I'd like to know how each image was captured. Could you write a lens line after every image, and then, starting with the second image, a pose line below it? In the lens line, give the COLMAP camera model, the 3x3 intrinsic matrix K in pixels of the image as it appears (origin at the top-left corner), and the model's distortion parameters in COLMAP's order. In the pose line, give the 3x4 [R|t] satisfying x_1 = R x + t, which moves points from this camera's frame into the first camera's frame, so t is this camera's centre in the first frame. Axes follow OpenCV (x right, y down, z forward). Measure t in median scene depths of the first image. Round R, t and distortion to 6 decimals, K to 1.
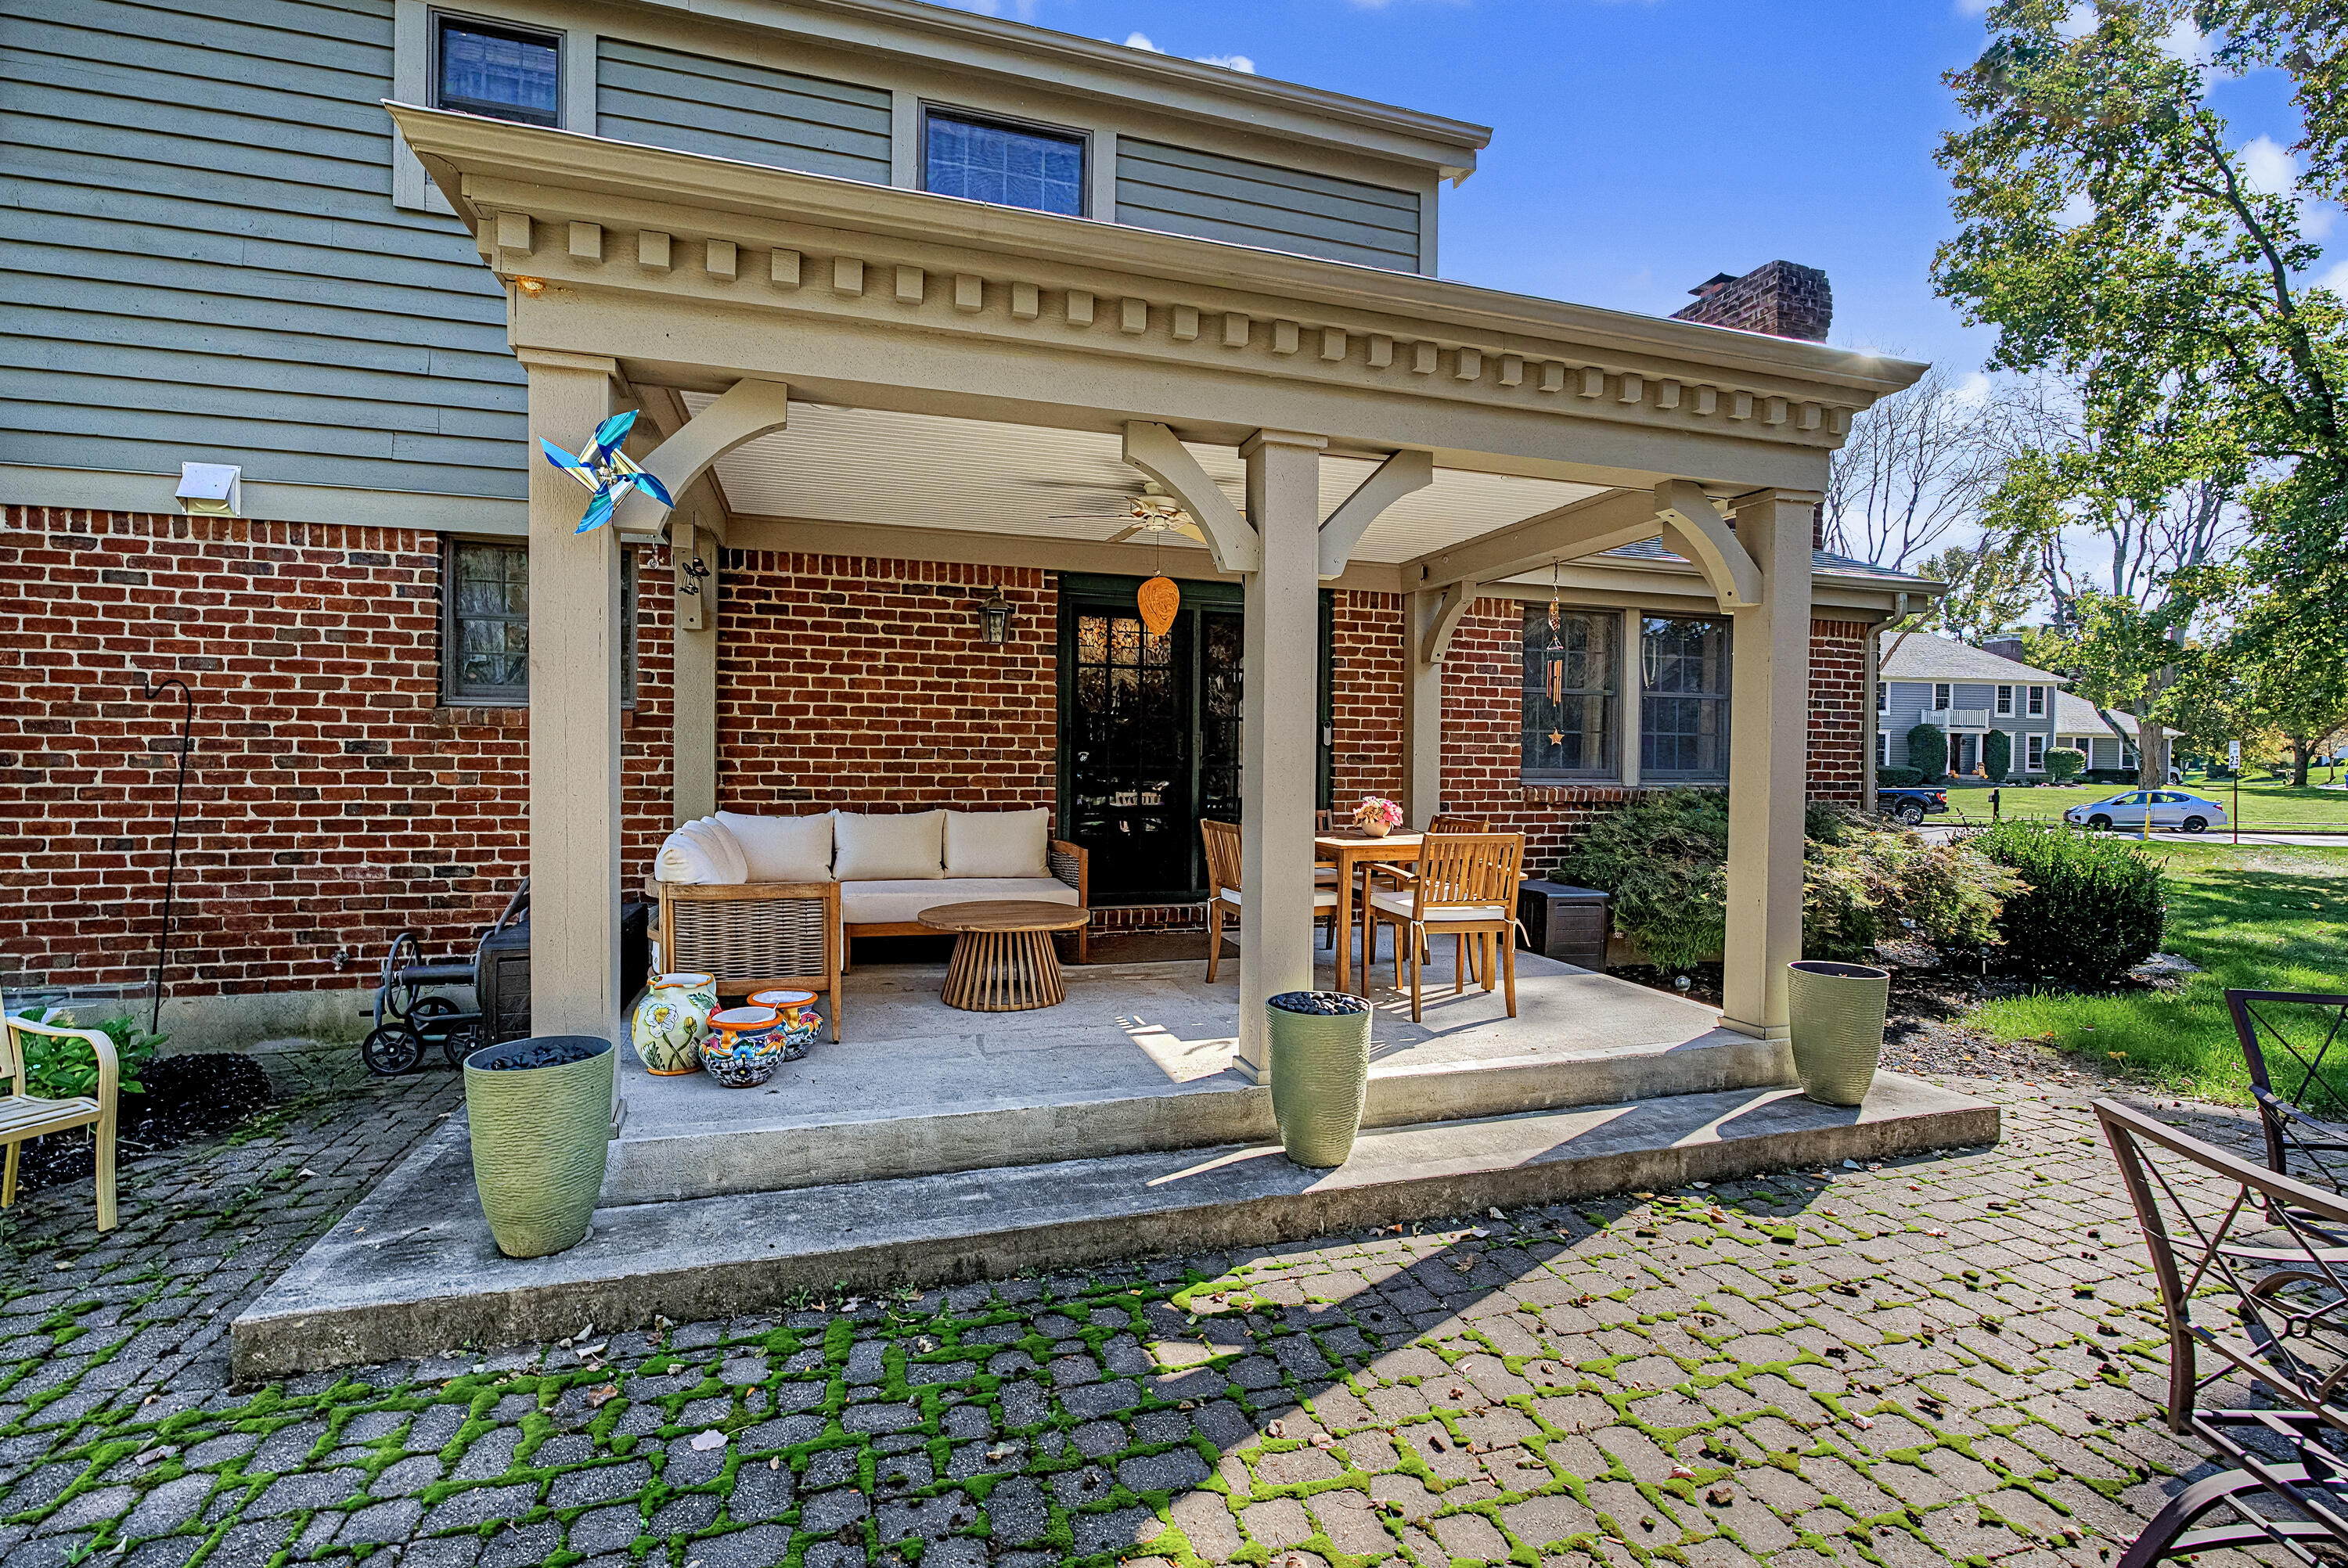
lens RADIAL K [[1068.5, 0, 1165.1], [0, 1068.5, 772.4], [0, 0, 1]] dist [-0.012658, 0.001016]
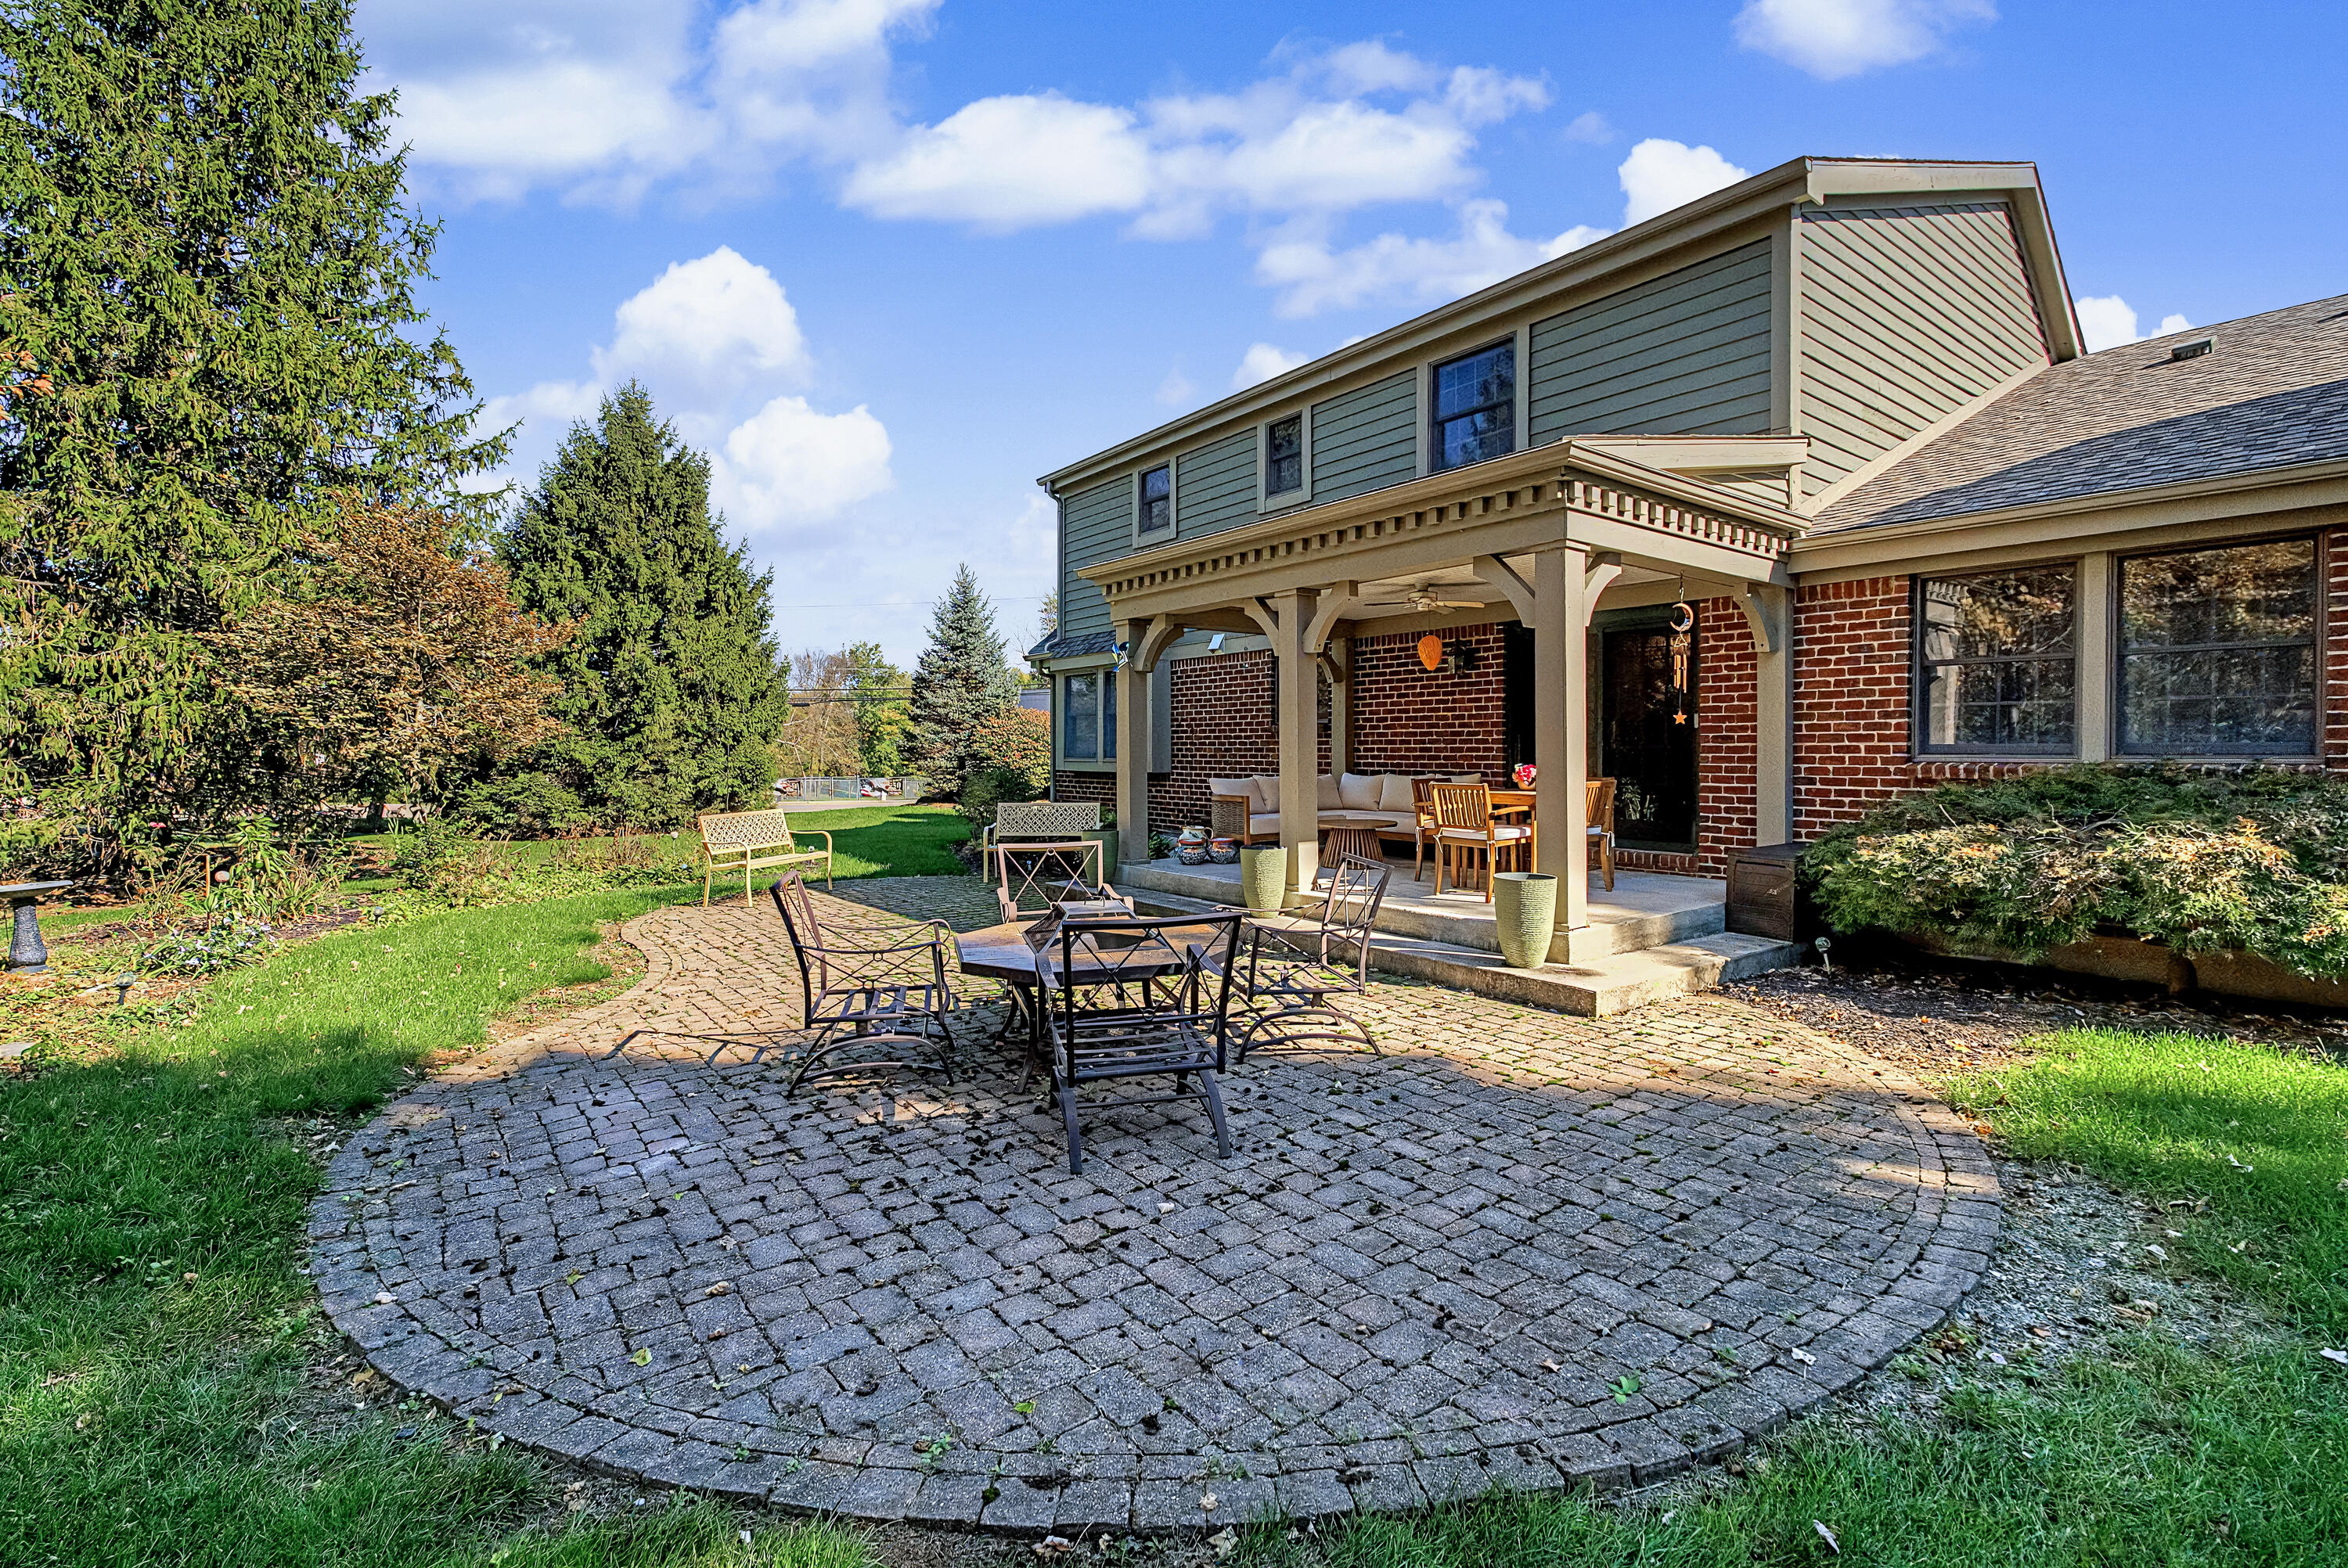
lens RADIAL K [[1060.7, 0, 1174.8], [0, 1060.7, 766.9], [0, 0, 1]] dist [-0.008091, 0.000834]
pose [[0.327428, 0.002873, -0.944872, 1.262859], [-0.004729, 0.999988, 0.001402, 0.022916], [0.944864, 0.004010, 0.327438, 0.047358]]
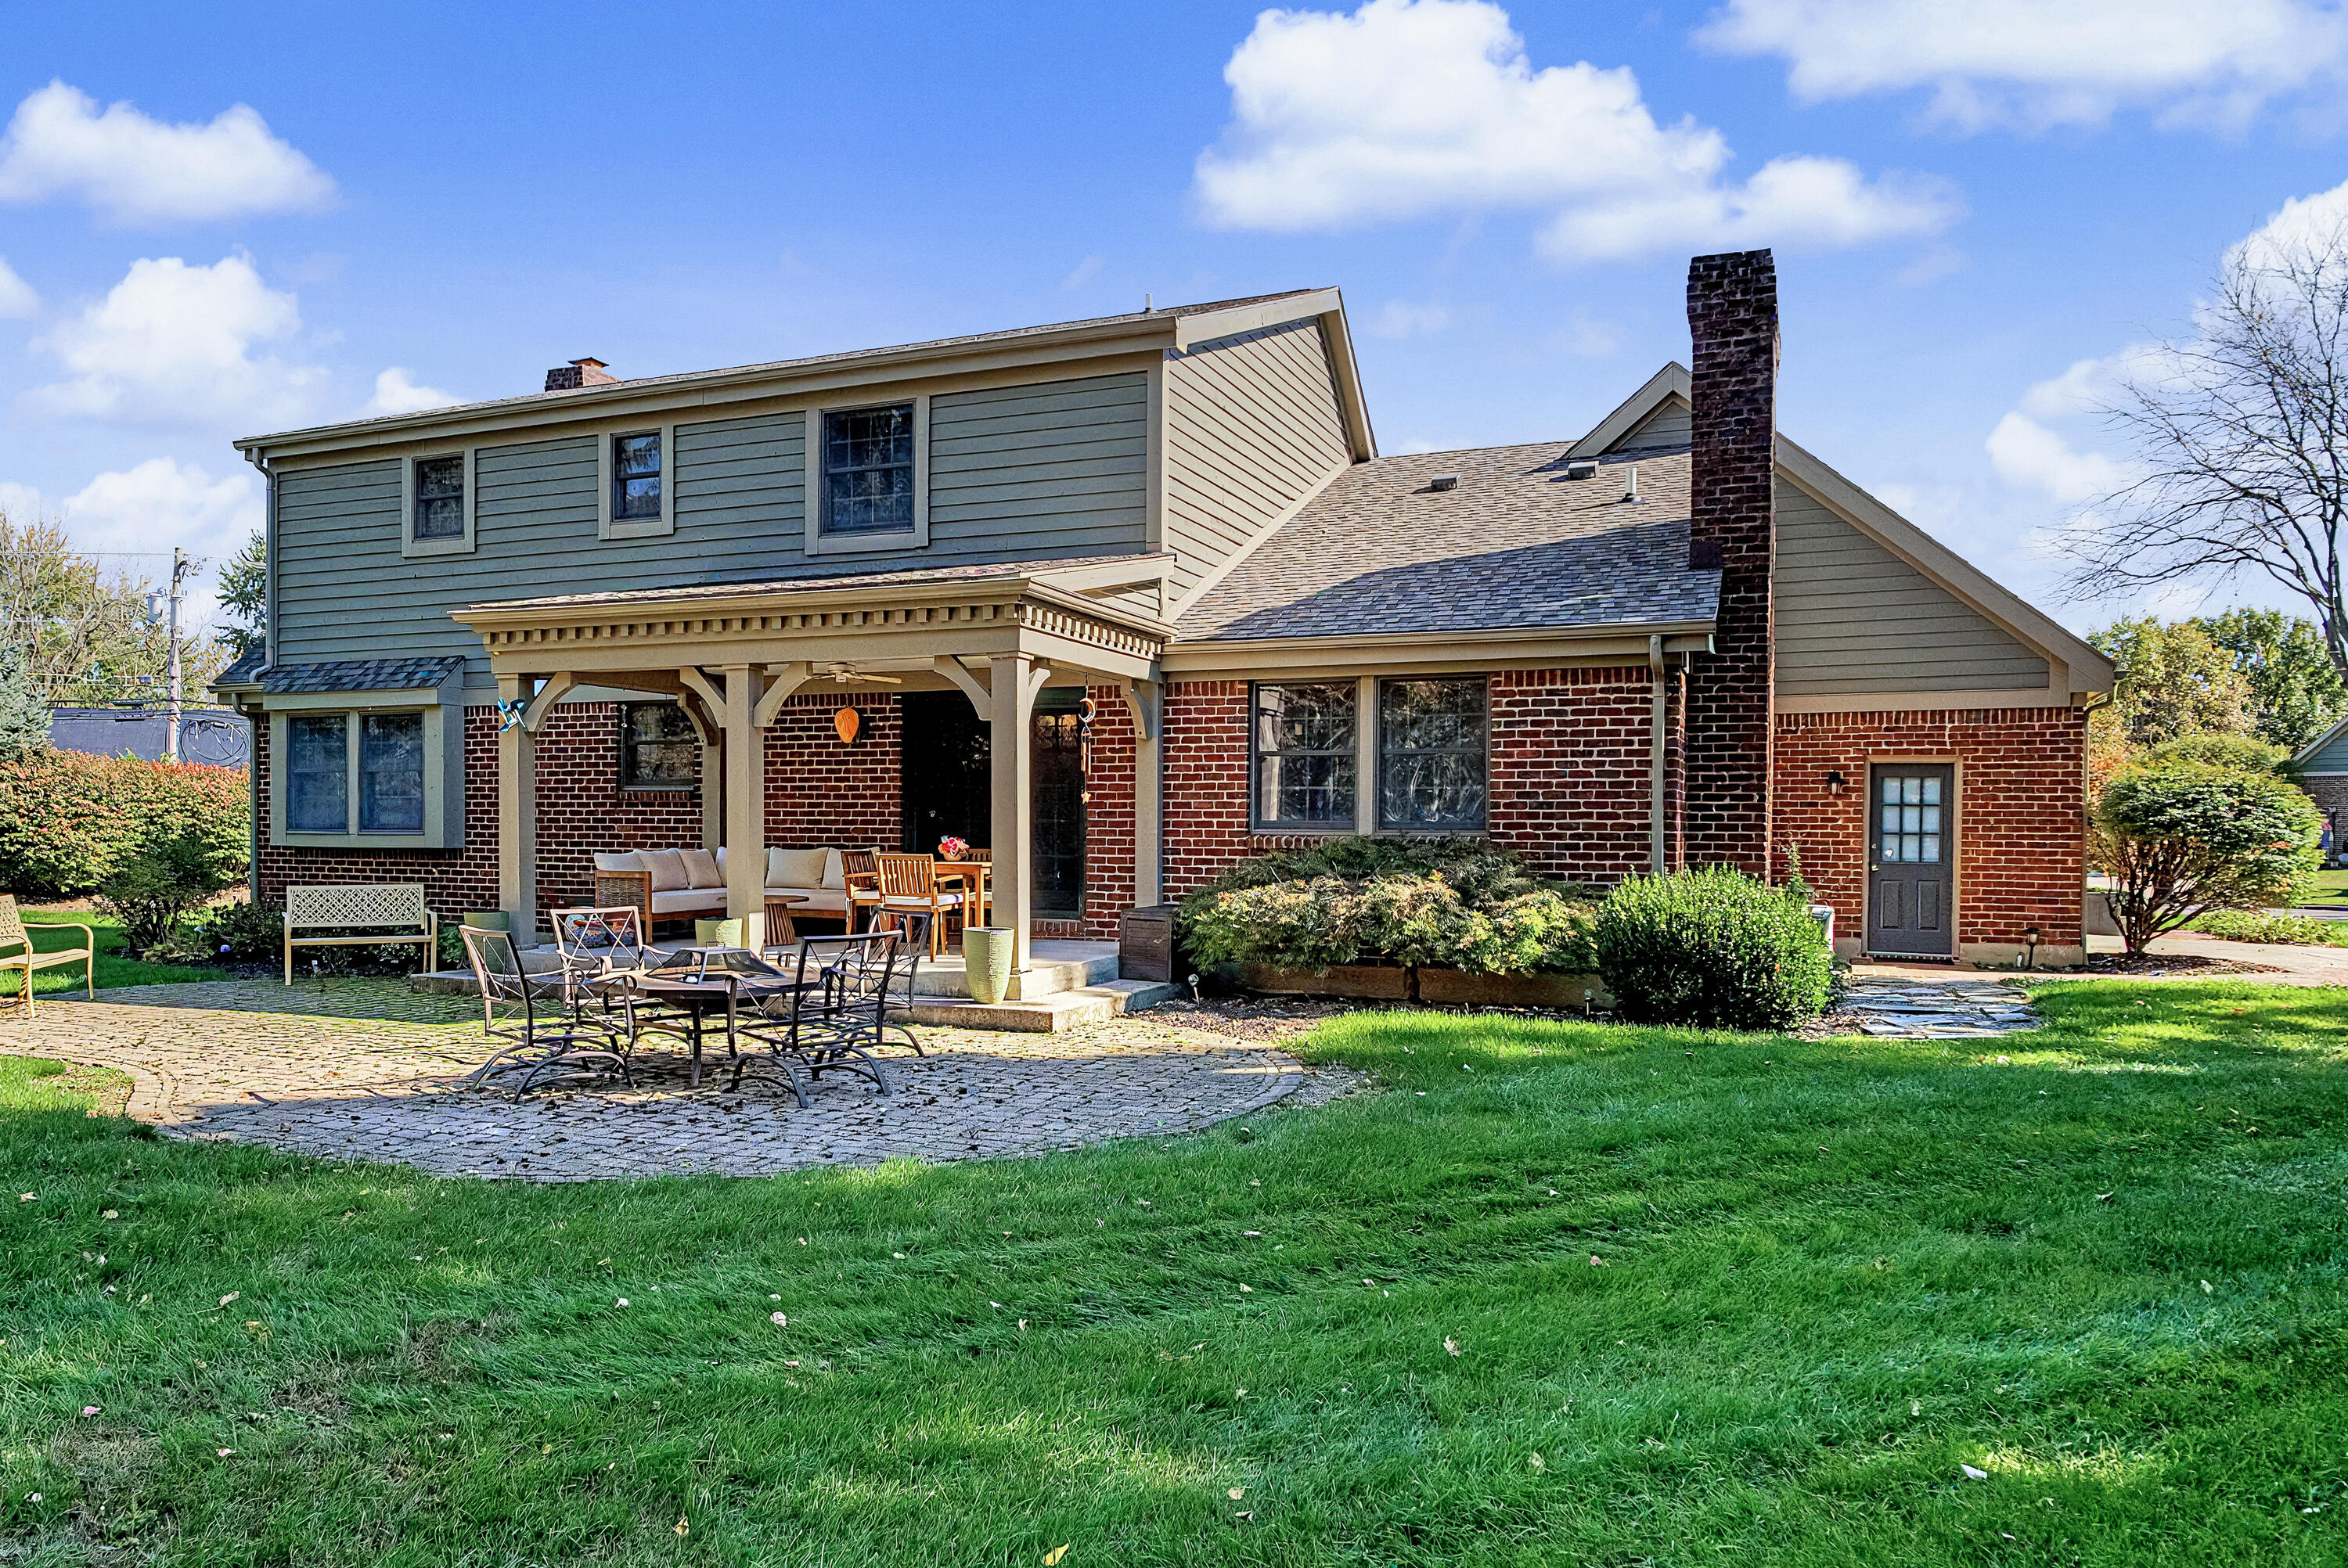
lens RADIAL K [[1714.4, 0, 1005.3], [0, 1714.4, 838.5], [0, 0, 1]] dist [0.004121, -0.001879]
pose [[0.727604, -0.000423, -0.685997, 1.771937], [-0.003664, 0.999983, -0.004503, 0.031766], [0.685988, 0.005790, 0.727590, -0.709412]]
